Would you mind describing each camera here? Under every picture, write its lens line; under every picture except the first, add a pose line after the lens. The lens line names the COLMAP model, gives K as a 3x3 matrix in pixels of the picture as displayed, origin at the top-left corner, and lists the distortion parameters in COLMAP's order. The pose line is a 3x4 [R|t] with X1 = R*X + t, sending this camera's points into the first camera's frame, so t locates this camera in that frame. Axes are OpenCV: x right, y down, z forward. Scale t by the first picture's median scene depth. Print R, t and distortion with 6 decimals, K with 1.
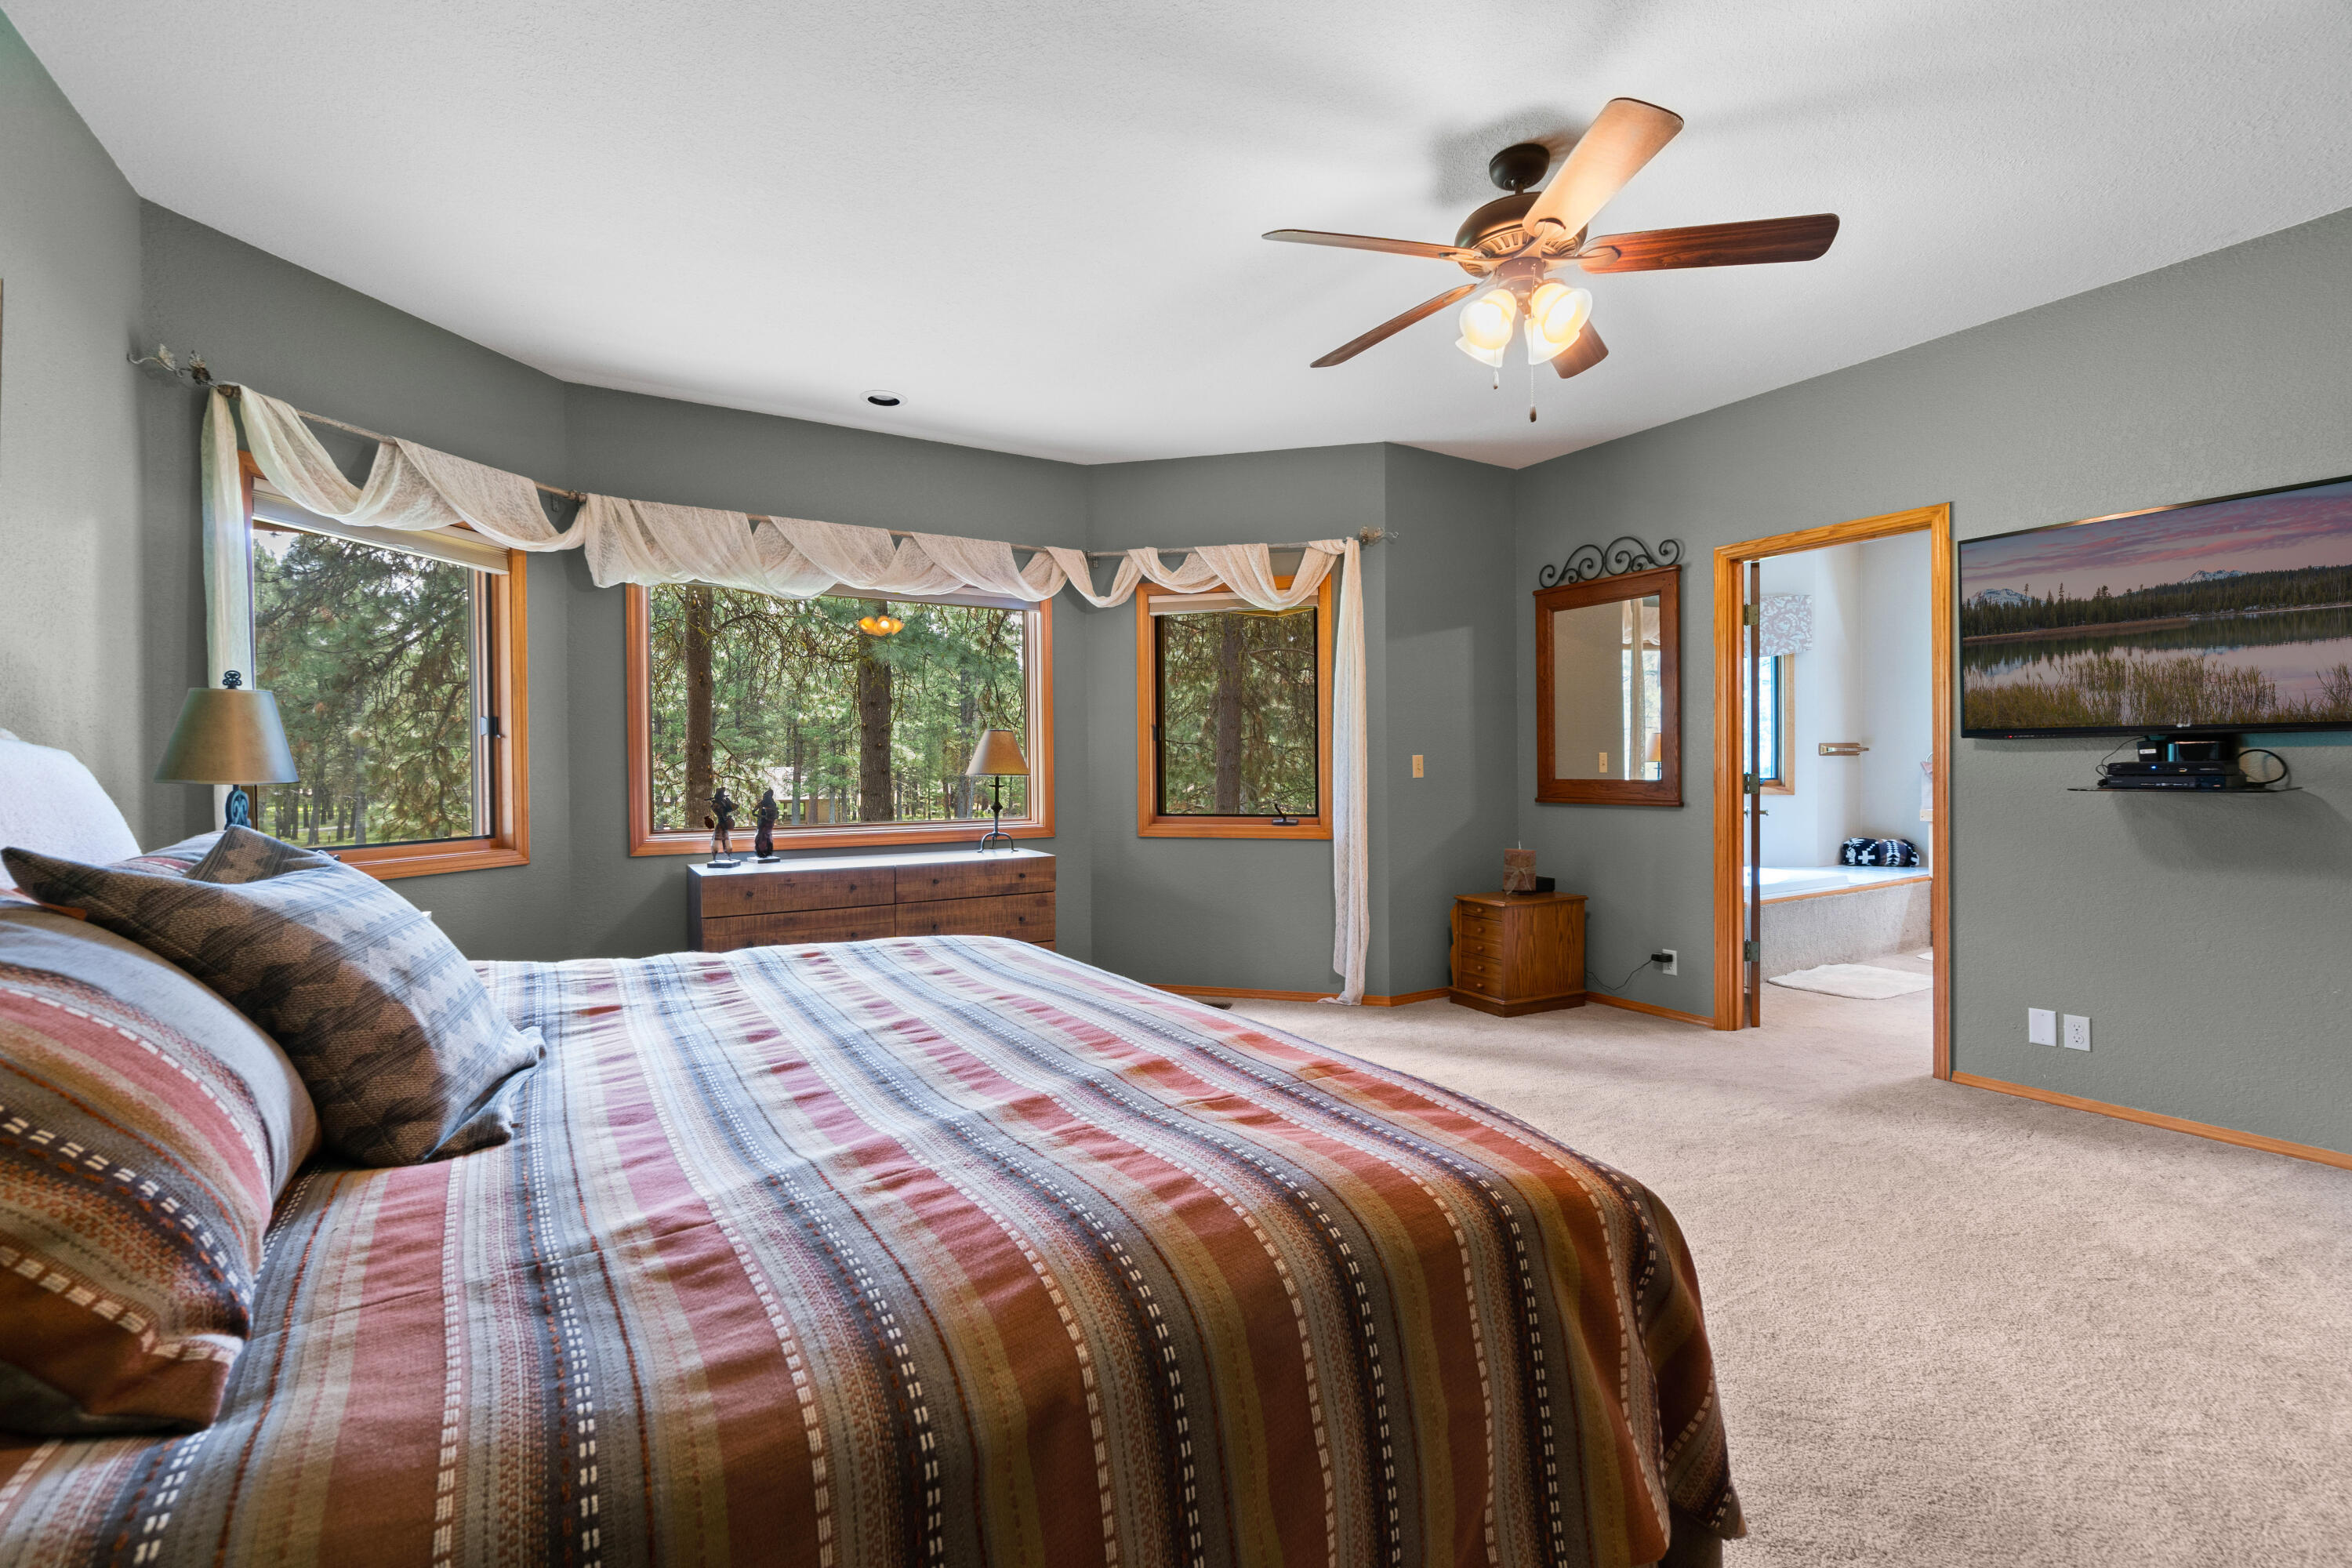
lens RADIAL K [[1036.7, 0, 1172.8], [0, 1036.7, 739.7], [0, 0, 1]] dist [-0.002366, -0.000764]
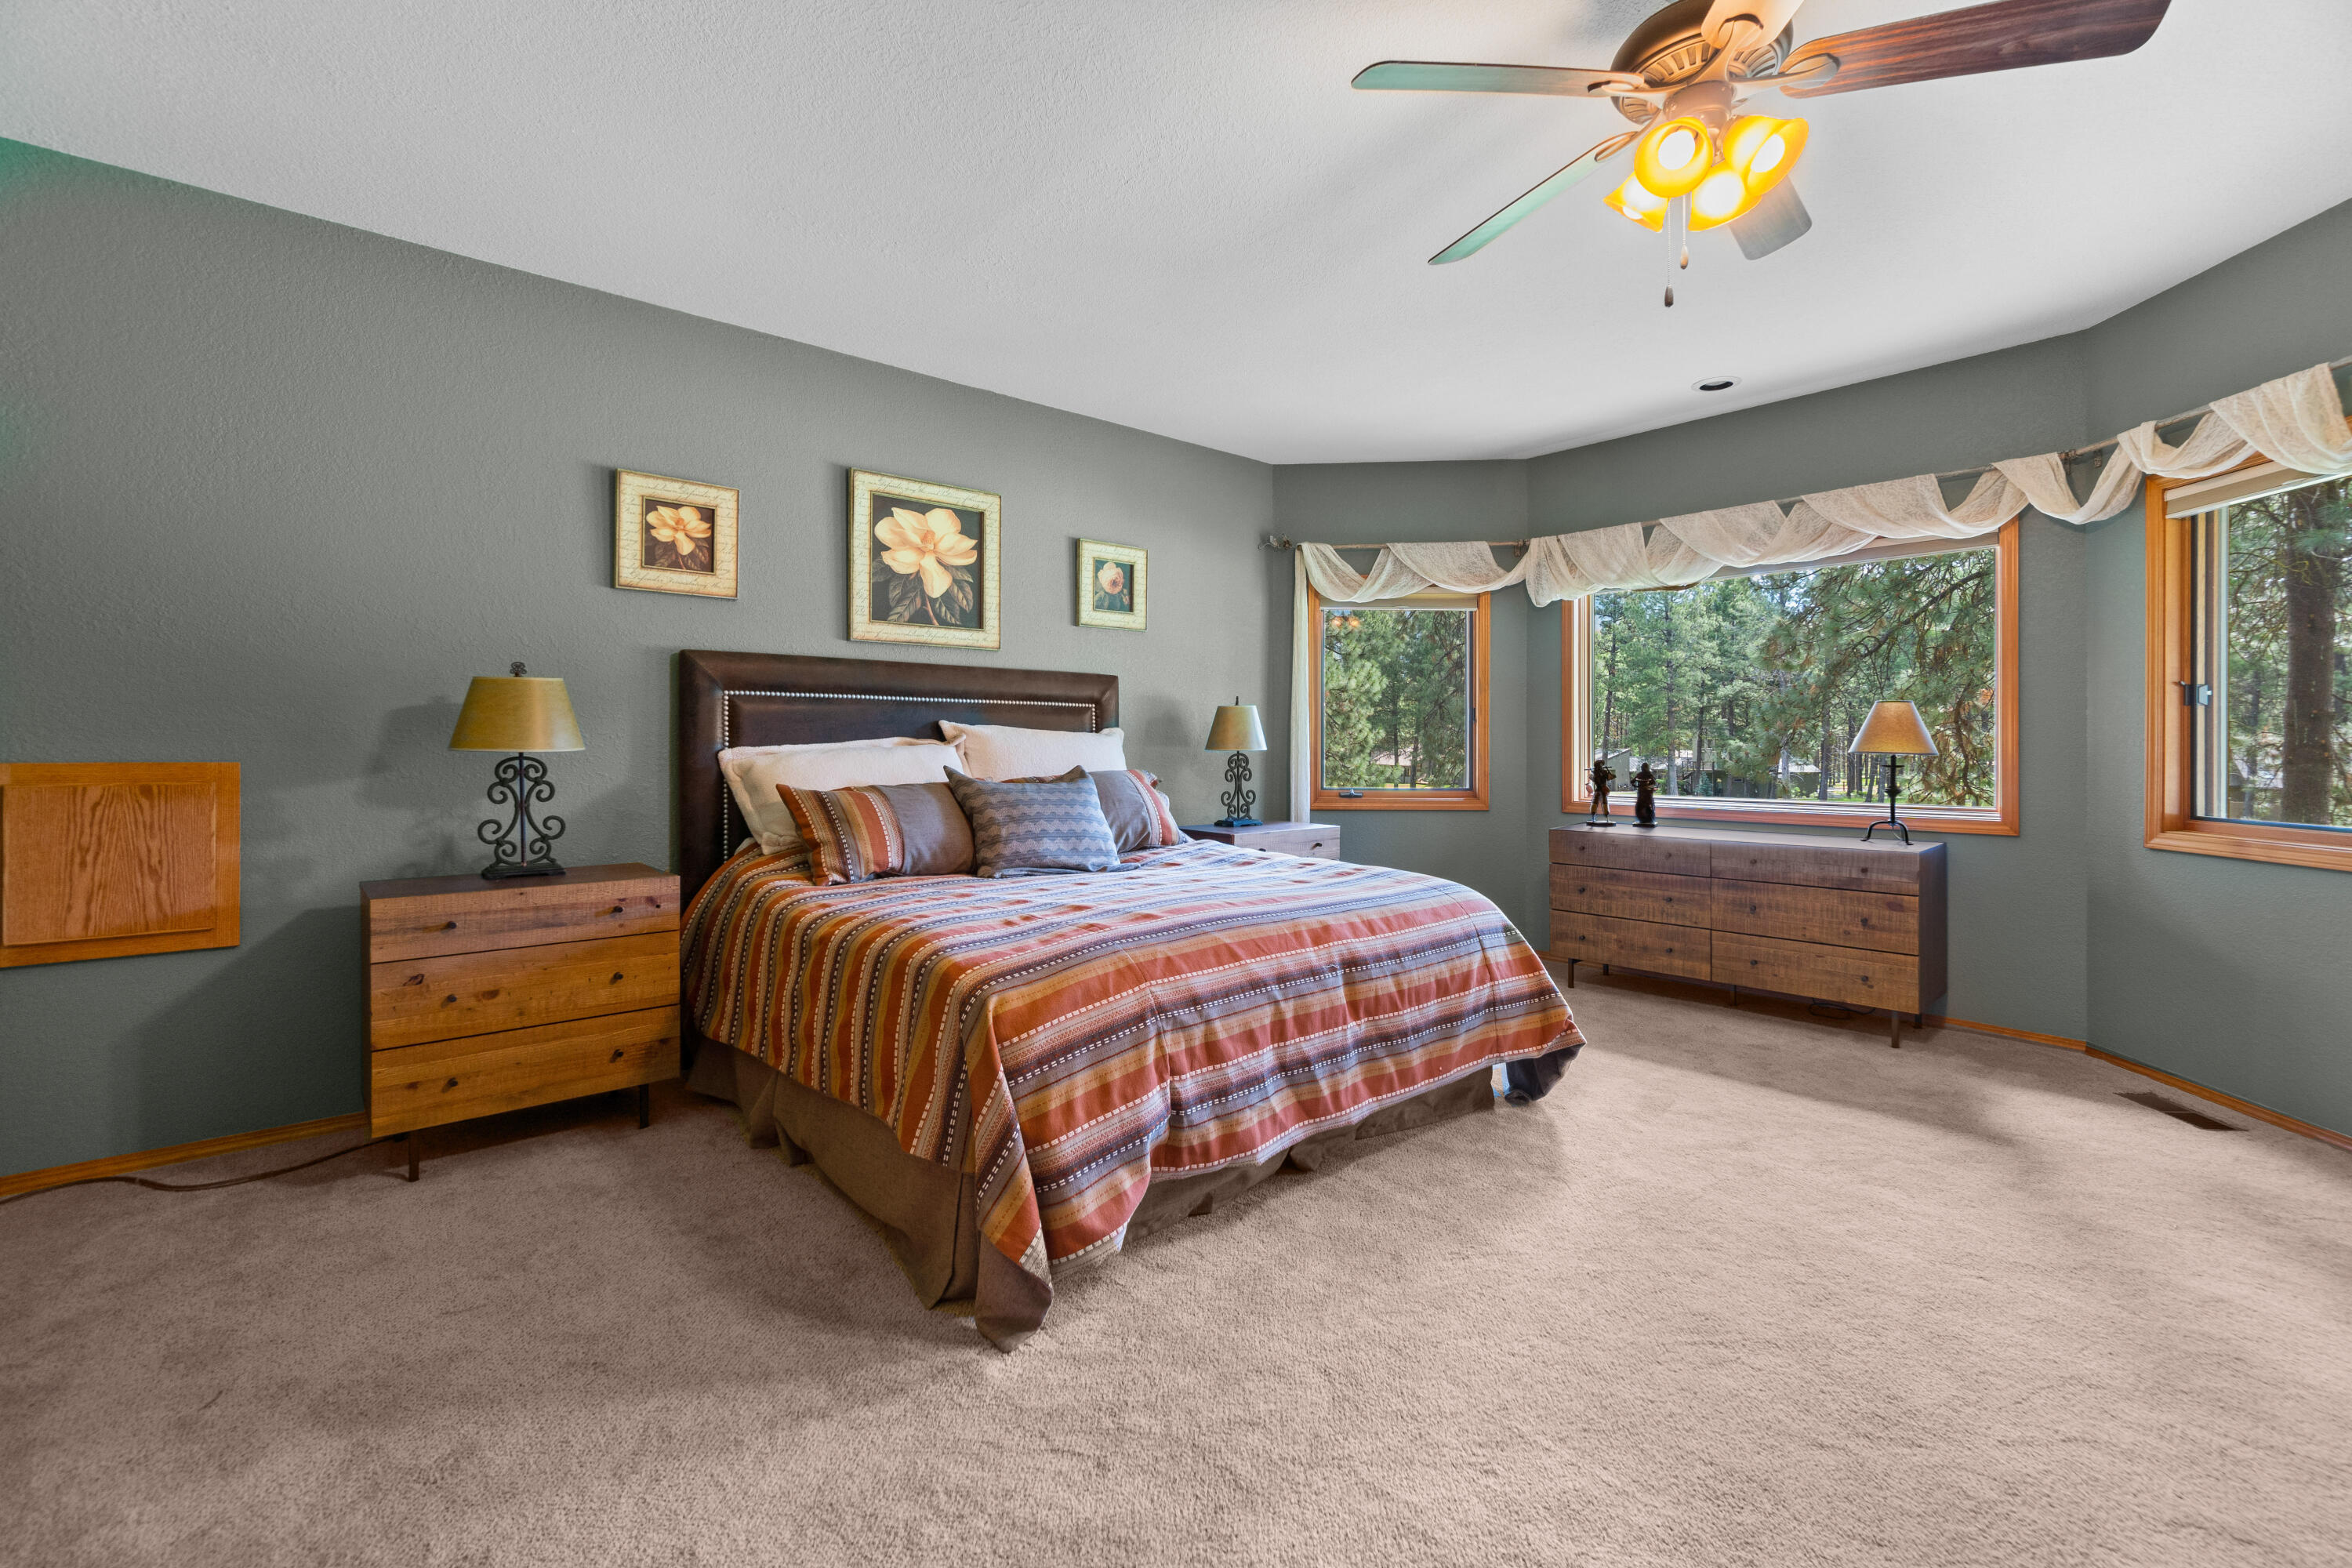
lens RADIAL K [[1036.7, 0, 1172.8], [0, 1036.7, 739.7], [0, 0, 1]] dist [-0.002366, -0.000764]
pose [[0.170193, 0.001921, -0.985409, 0.645596], [0.023688, 0.999701, 0.006040, 0.002487], [0.985126, -0.024371, 0.170097, 0.295538]]
